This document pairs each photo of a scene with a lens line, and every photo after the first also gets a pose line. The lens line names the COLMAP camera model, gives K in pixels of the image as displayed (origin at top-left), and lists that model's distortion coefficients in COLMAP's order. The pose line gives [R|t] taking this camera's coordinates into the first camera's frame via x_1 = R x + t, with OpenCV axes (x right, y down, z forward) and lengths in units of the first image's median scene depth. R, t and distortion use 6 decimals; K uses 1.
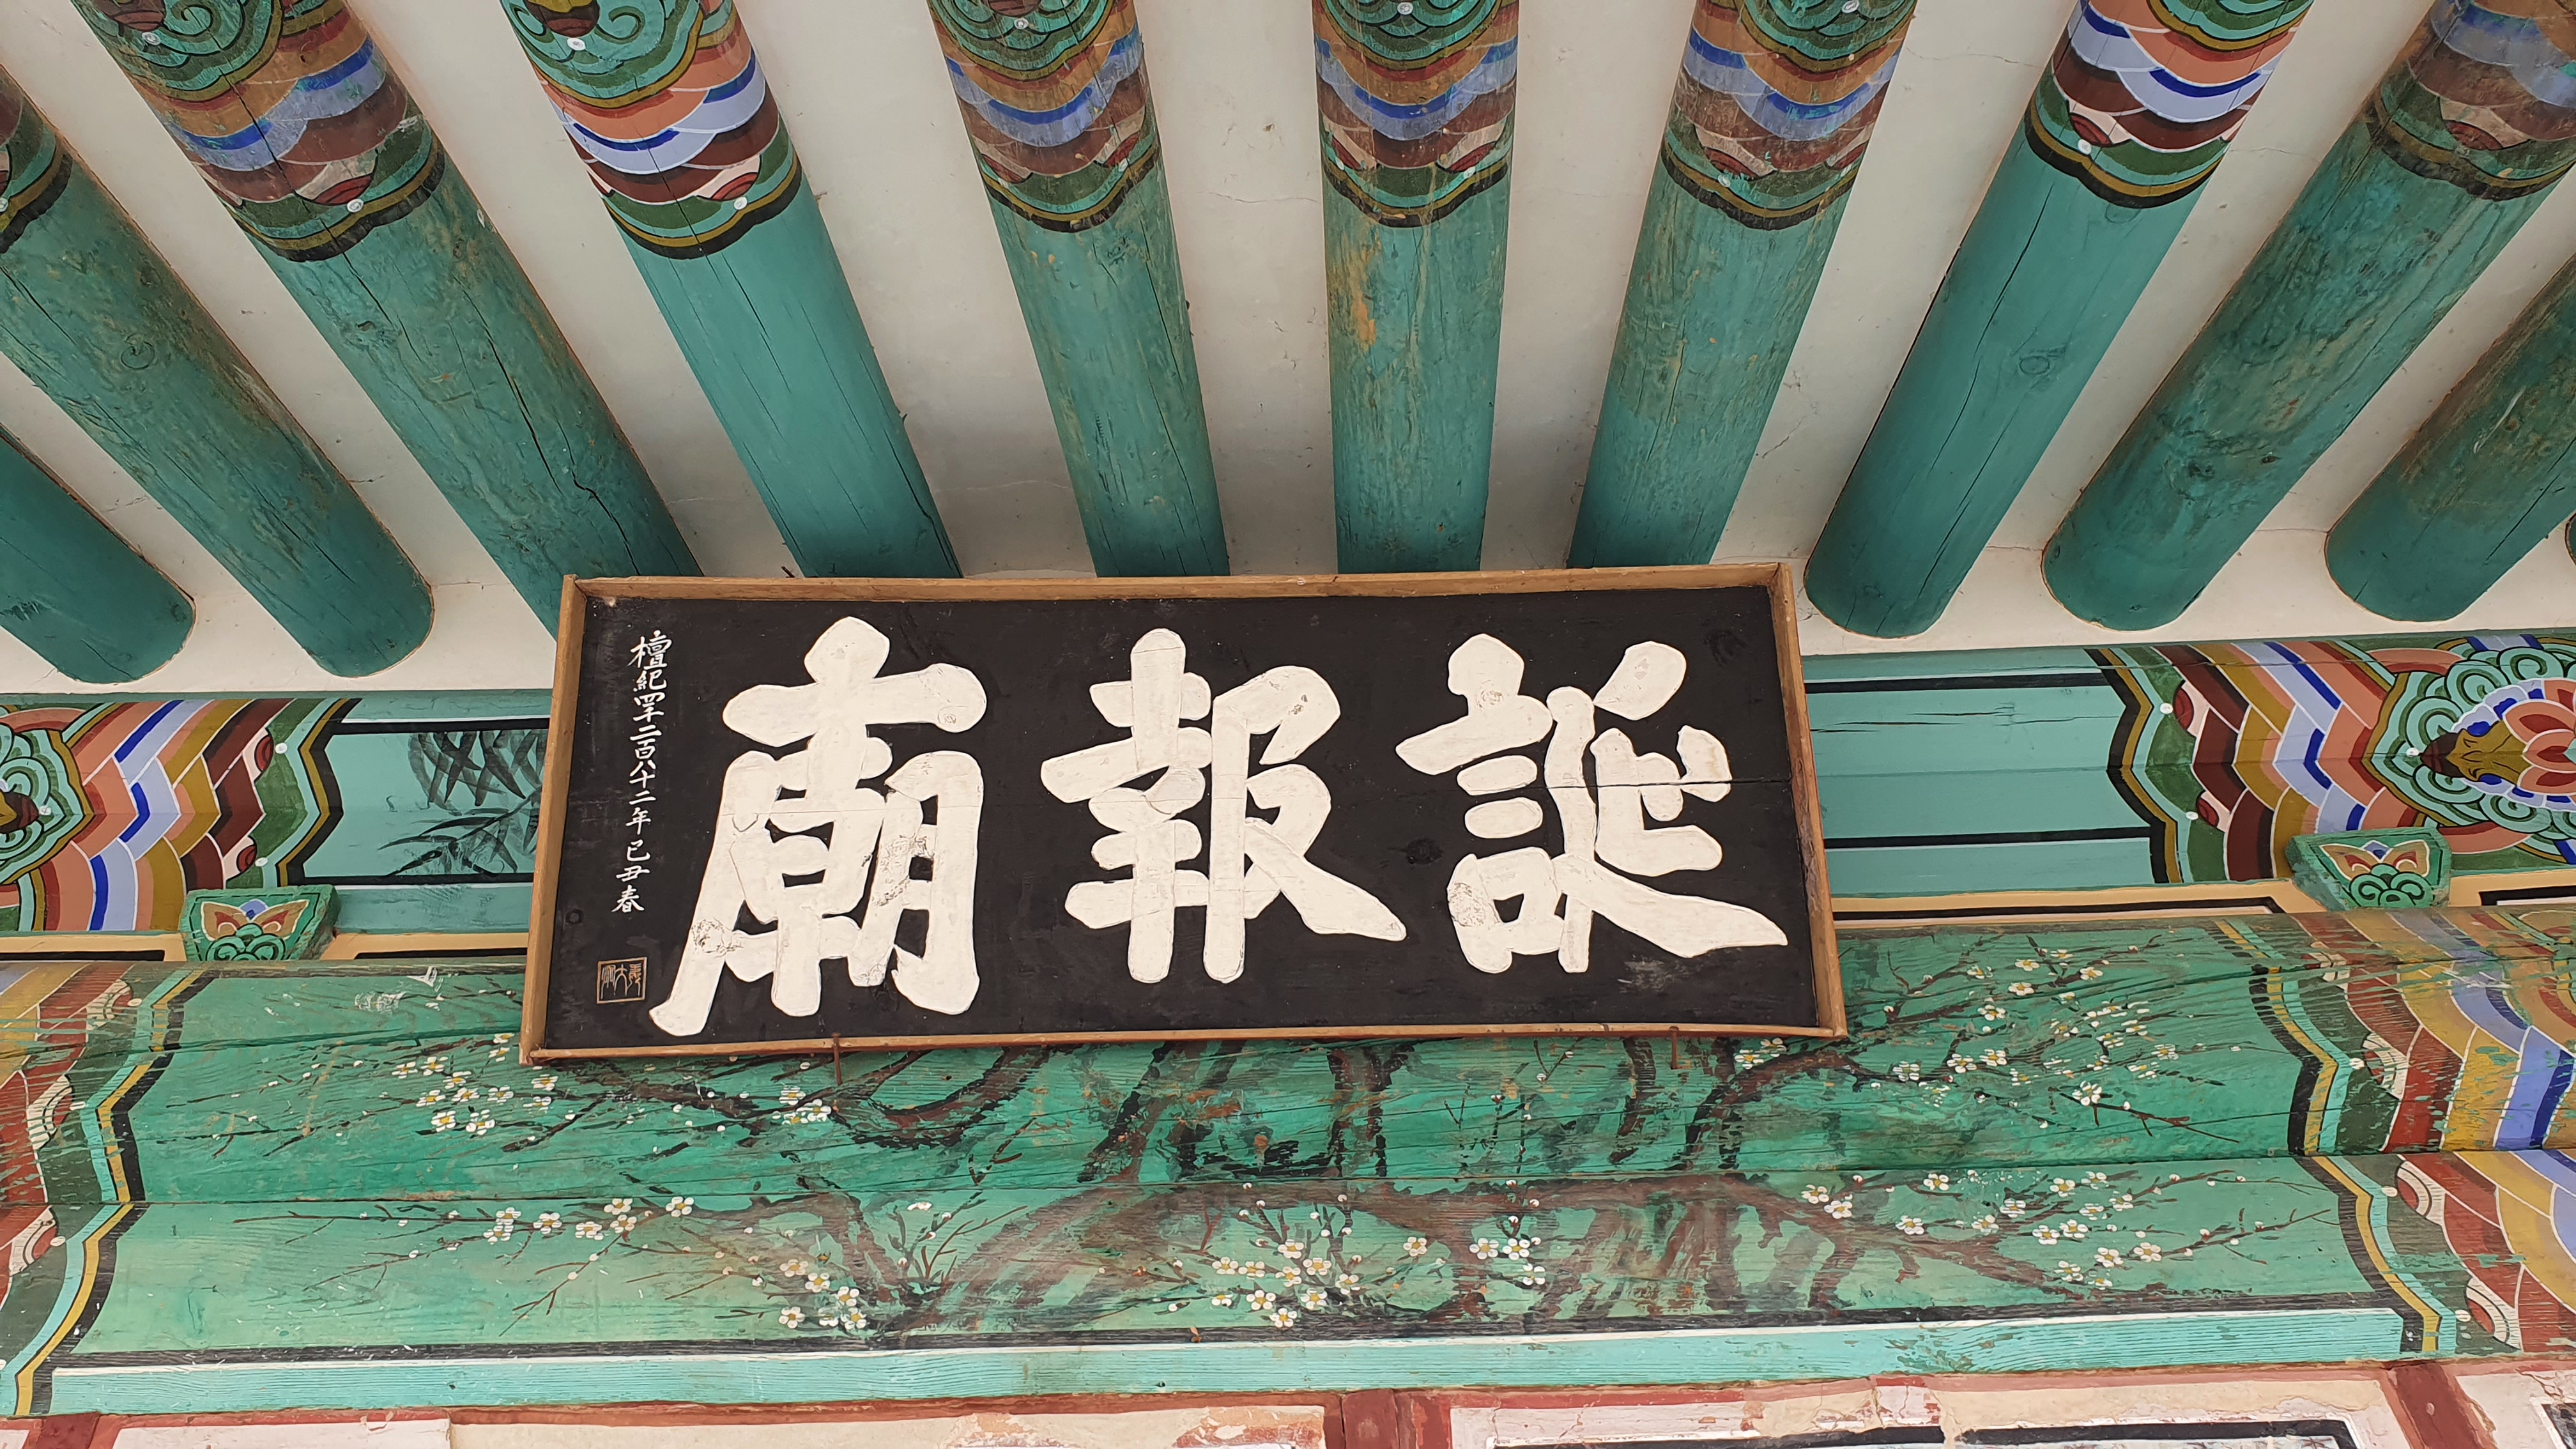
lens RADIAL K [[2166.0, 0, 1288.0], [0, 2166.0, 724.5], [0, 0, 1]] dist [0.097839, -0.233381]
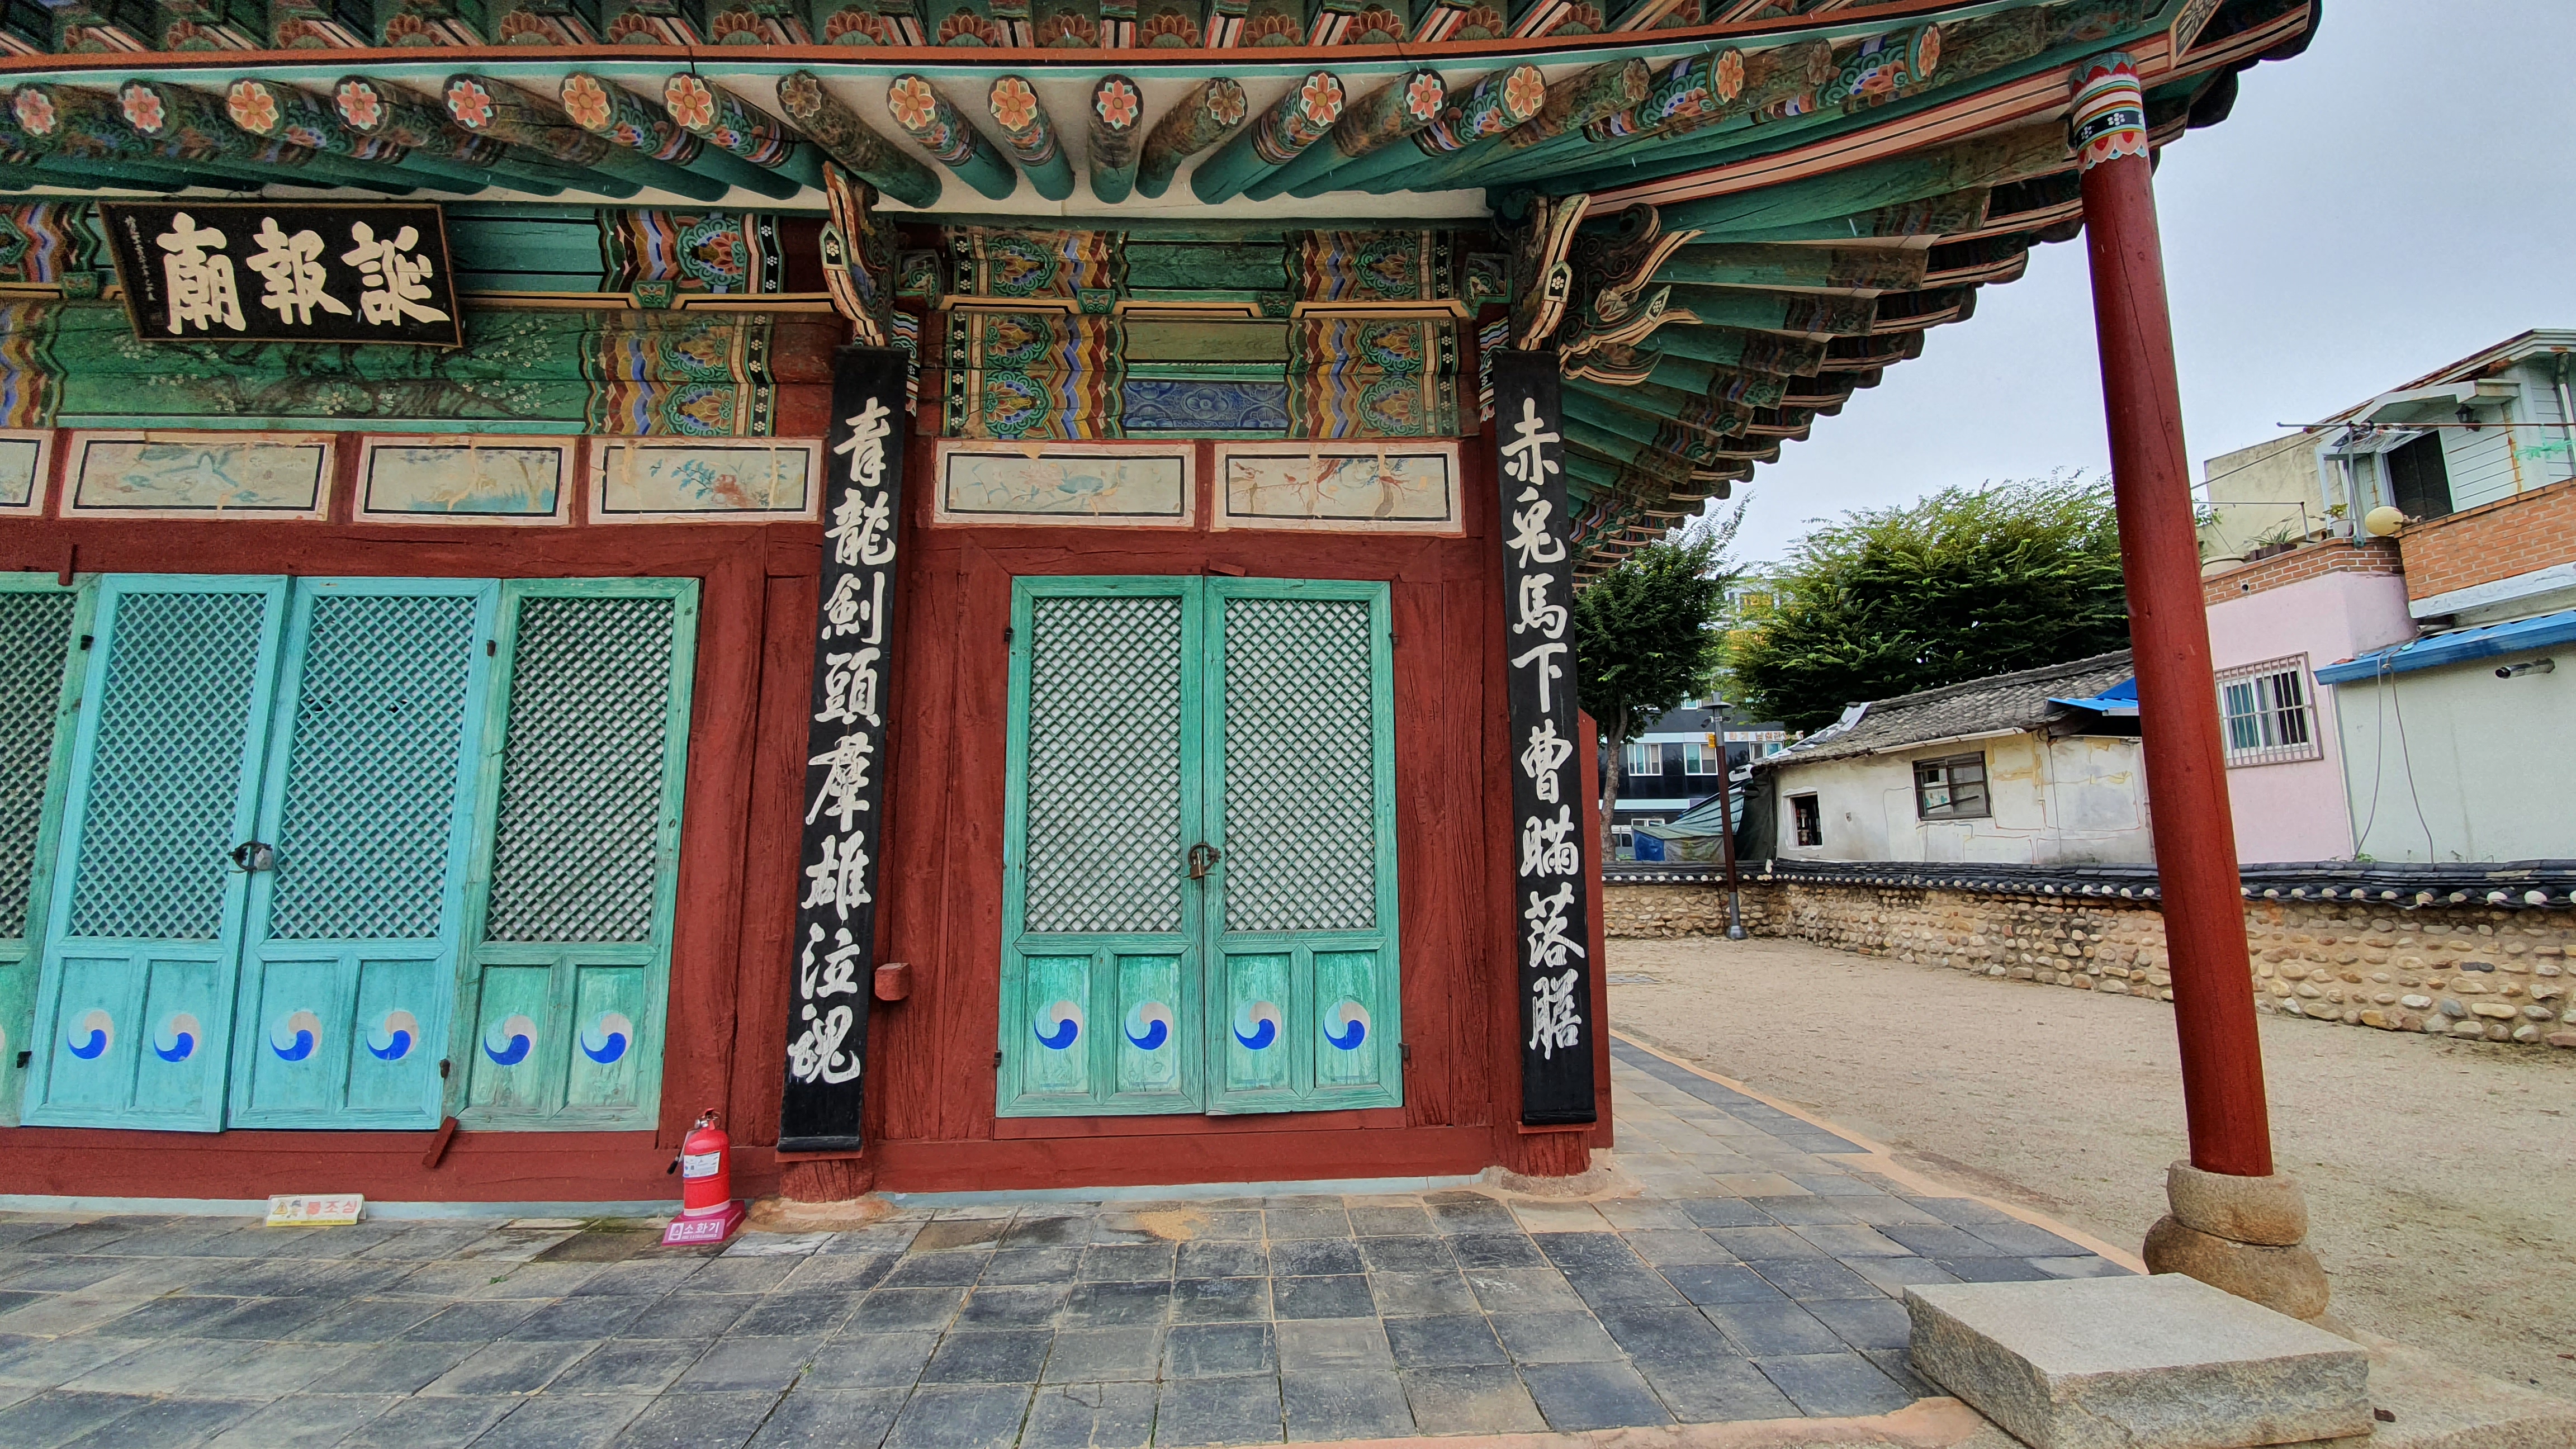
lens RADIAL K [[1015.3, 0, 1291.7], [0, 1015.3, 708.8], [0, 0, 1]] dist [0.009426, -0.017394]
pose [[0.995919, 0.029540, 0.085276, 1.611493], [-0.079255, 0.738224, 0.669883, -0.728811], [-0.043165, -0.673908, 0.737553, -0.898240]]
